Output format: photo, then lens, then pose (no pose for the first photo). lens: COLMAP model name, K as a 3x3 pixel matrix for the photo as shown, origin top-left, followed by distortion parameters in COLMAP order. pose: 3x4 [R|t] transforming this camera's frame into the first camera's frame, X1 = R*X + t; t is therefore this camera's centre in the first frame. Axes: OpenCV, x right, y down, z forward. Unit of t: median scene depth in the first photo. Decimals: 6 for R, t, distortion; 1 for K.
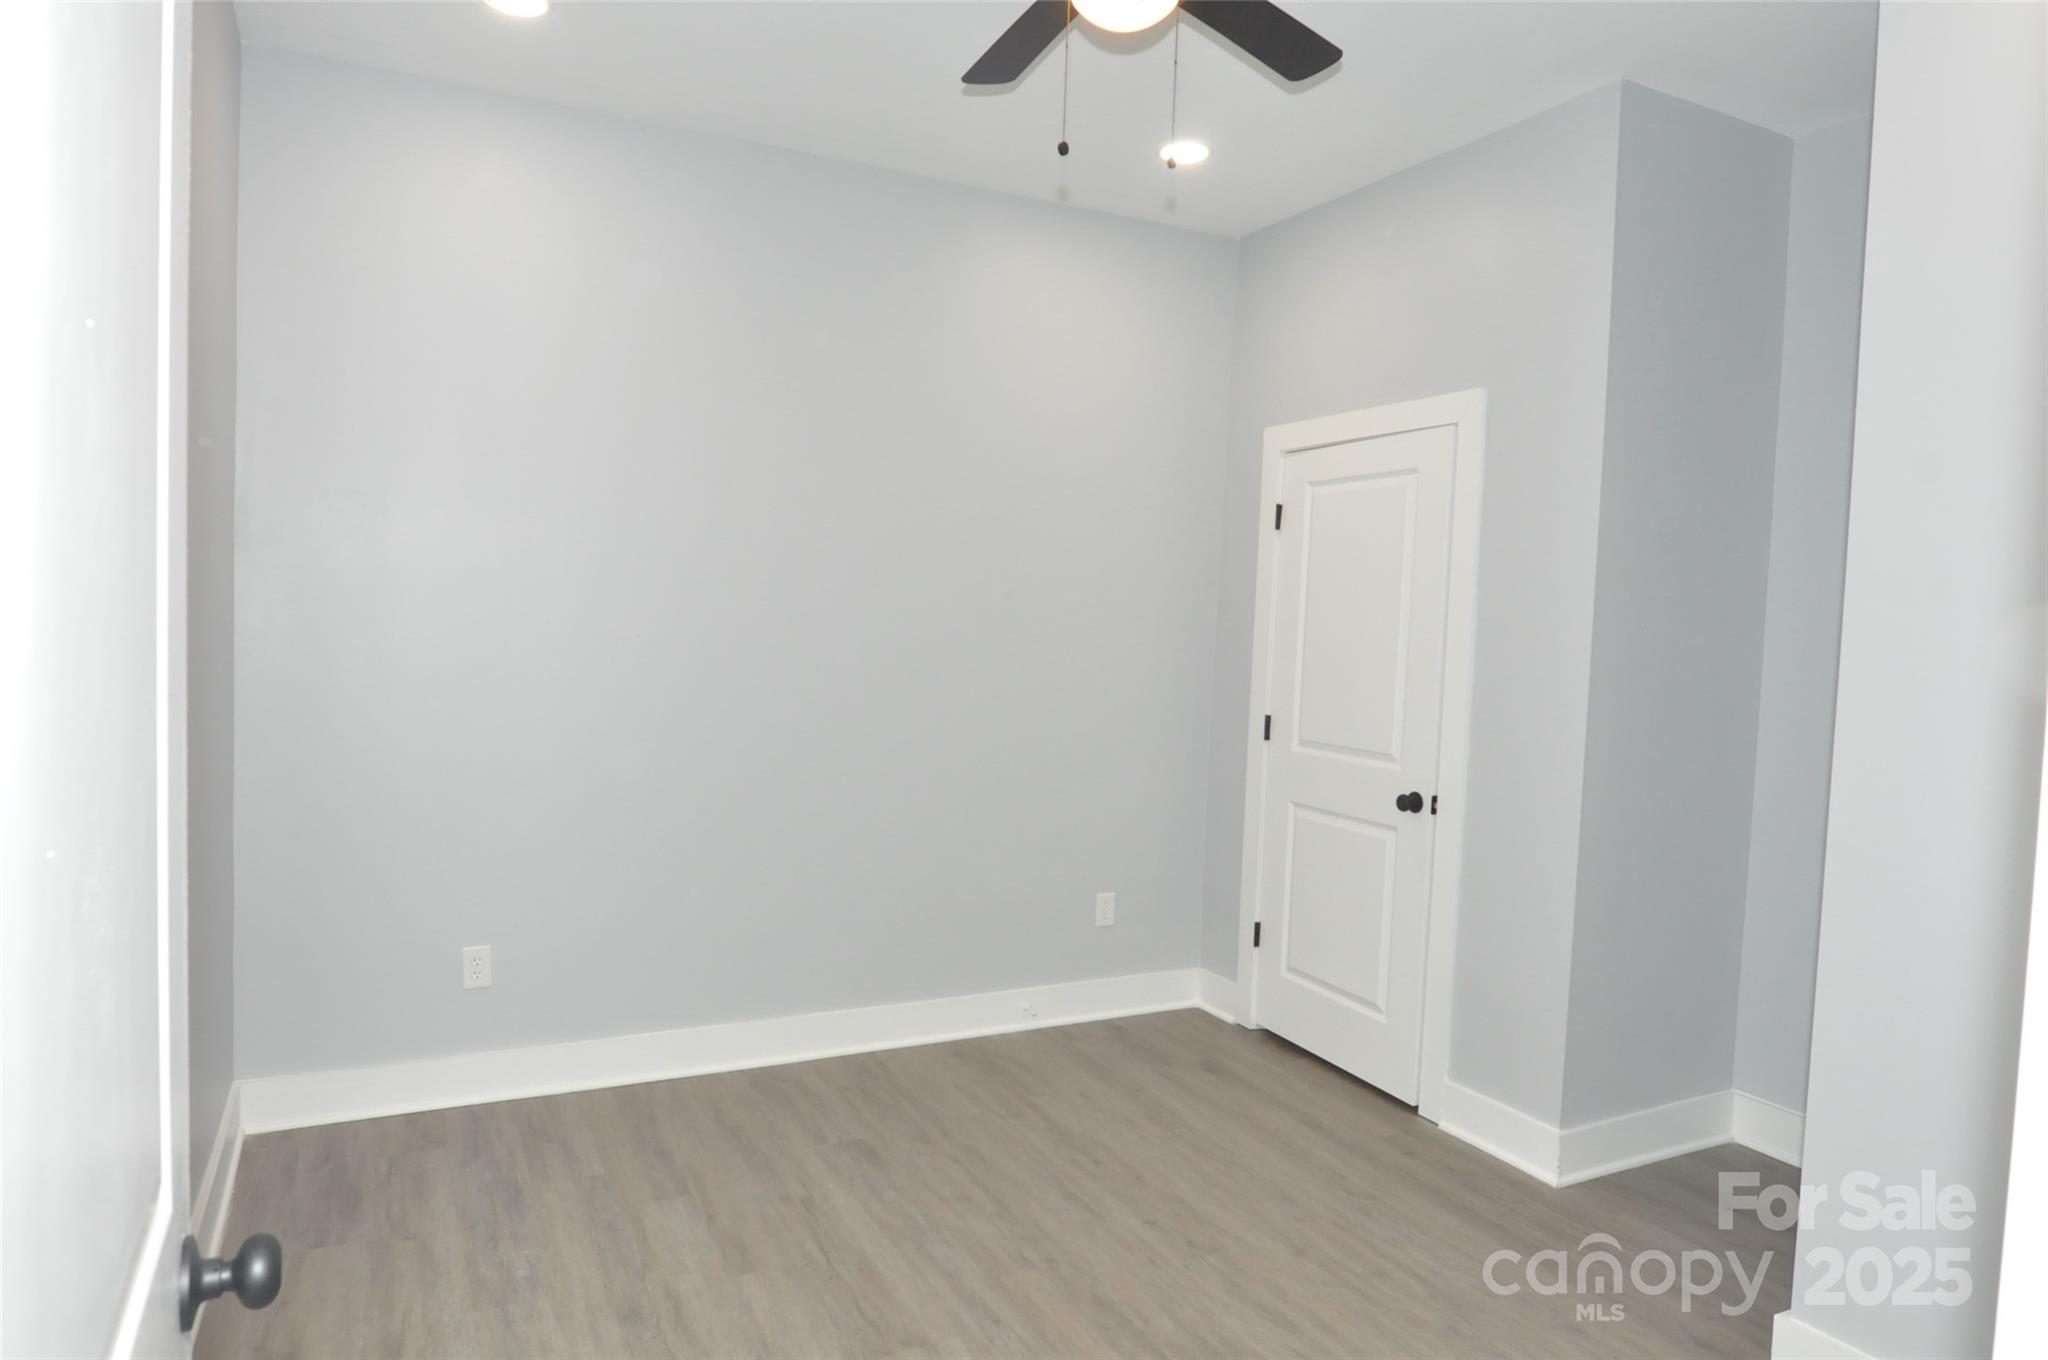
lens RADIAL K [[1255.4, 0, 1025.9], [0, 1255.4, 683.8], [0, 0, 1]] dist [-0.003512, -0.007974]
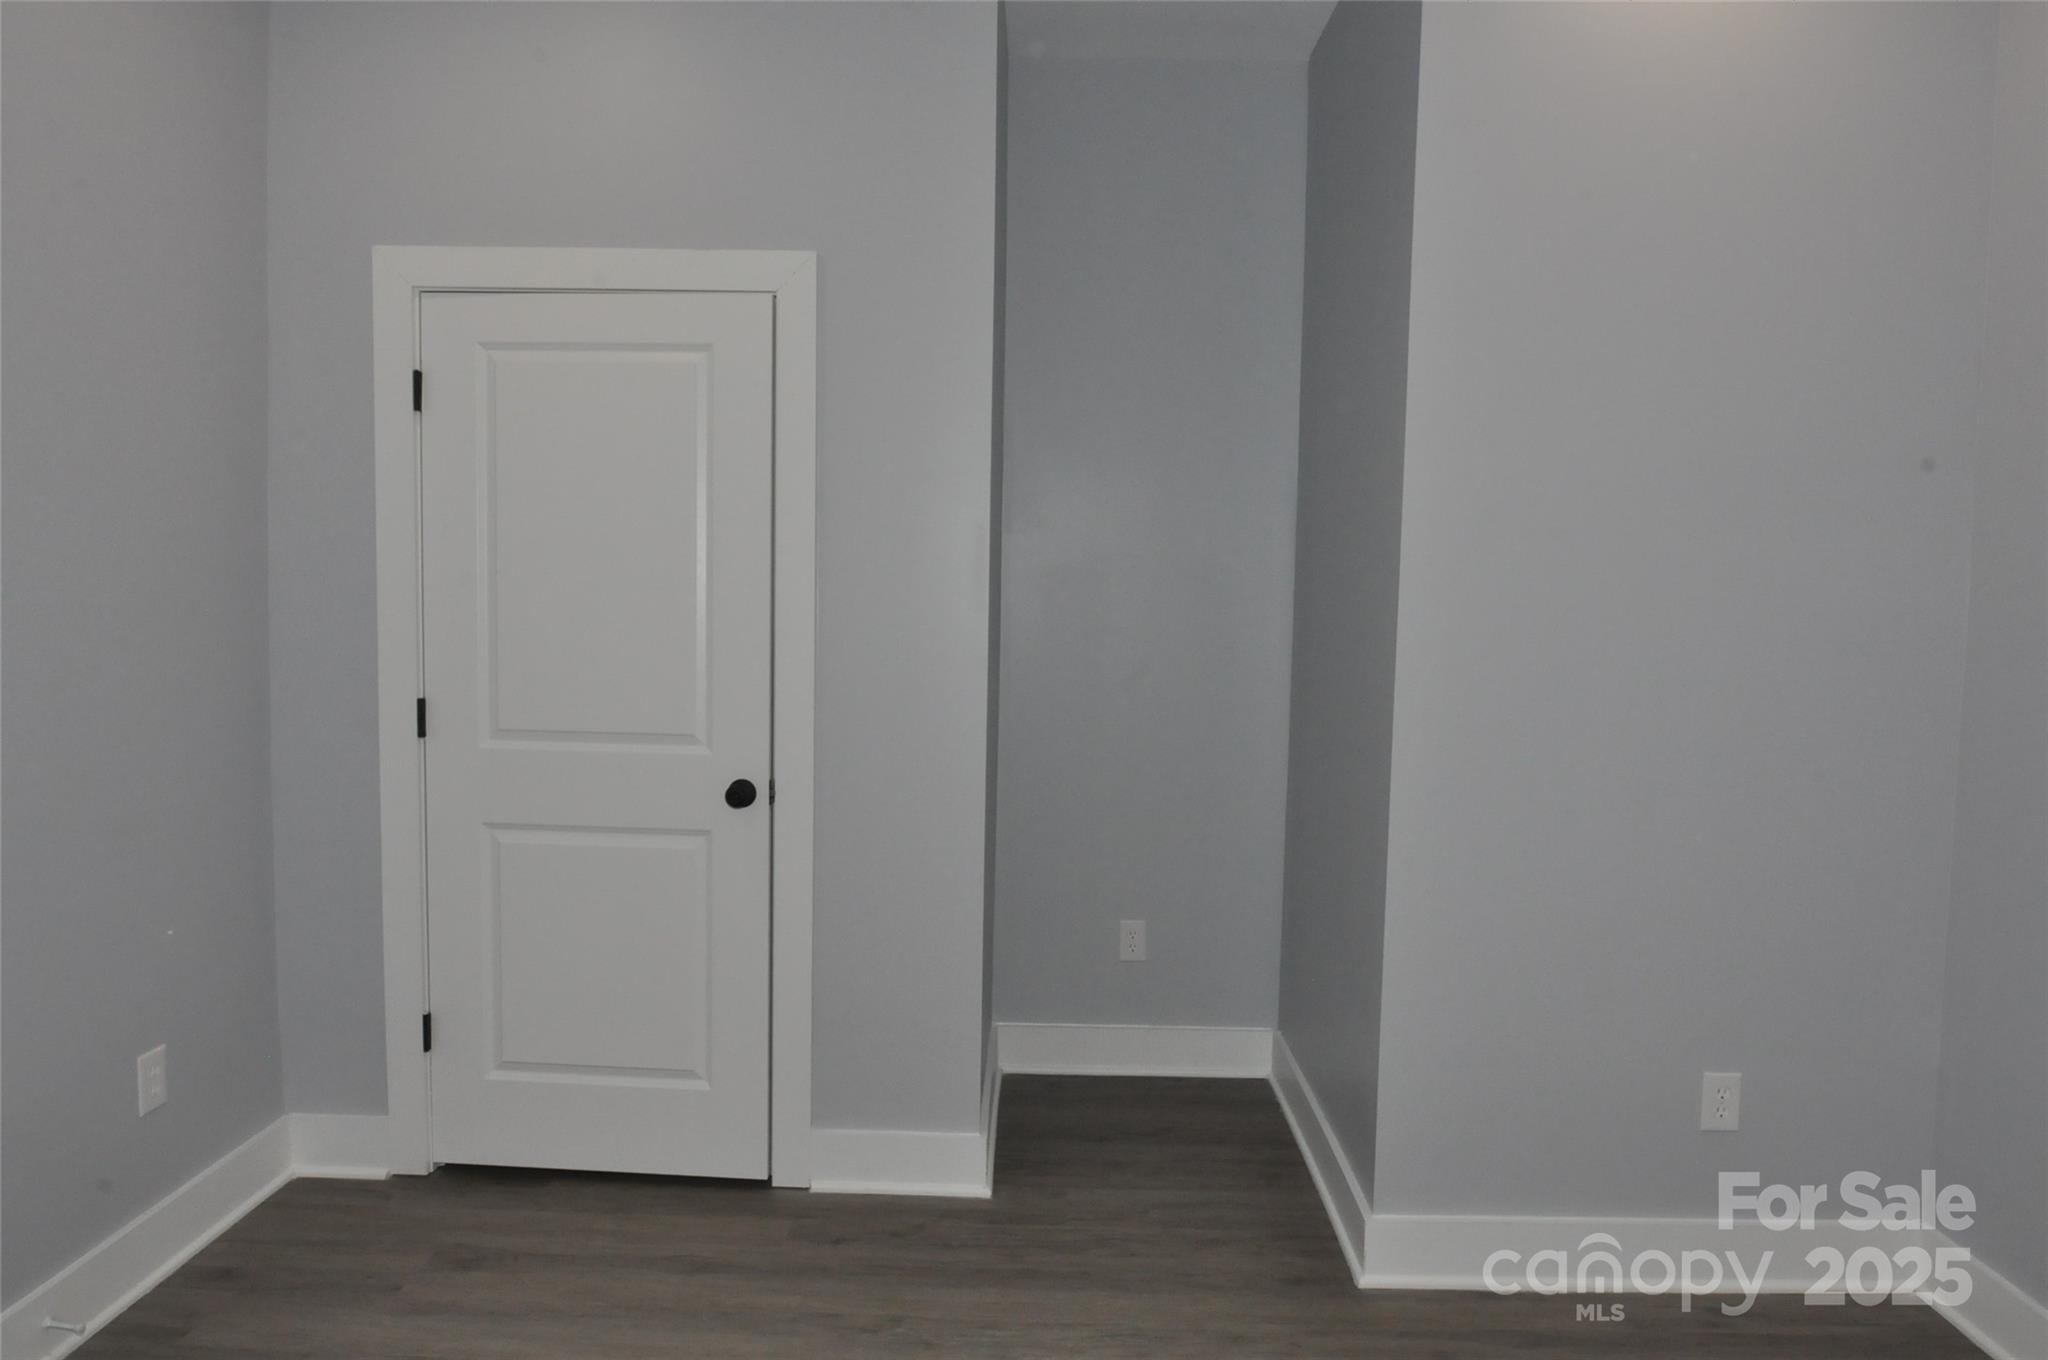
lens RADIAL K [[1255.4, 0, 1025.9], [0, 1255.4, 683.8], [0, 0, 1]] dist [-0.003512, -0.007974]
pose [[0.472883, -0.094996, 0.875989, -0.250369], [0.044081, 0.995477, 0.084157, -0.025851], [-0.880022, -0.001182, 0.474932, 0.459473]]
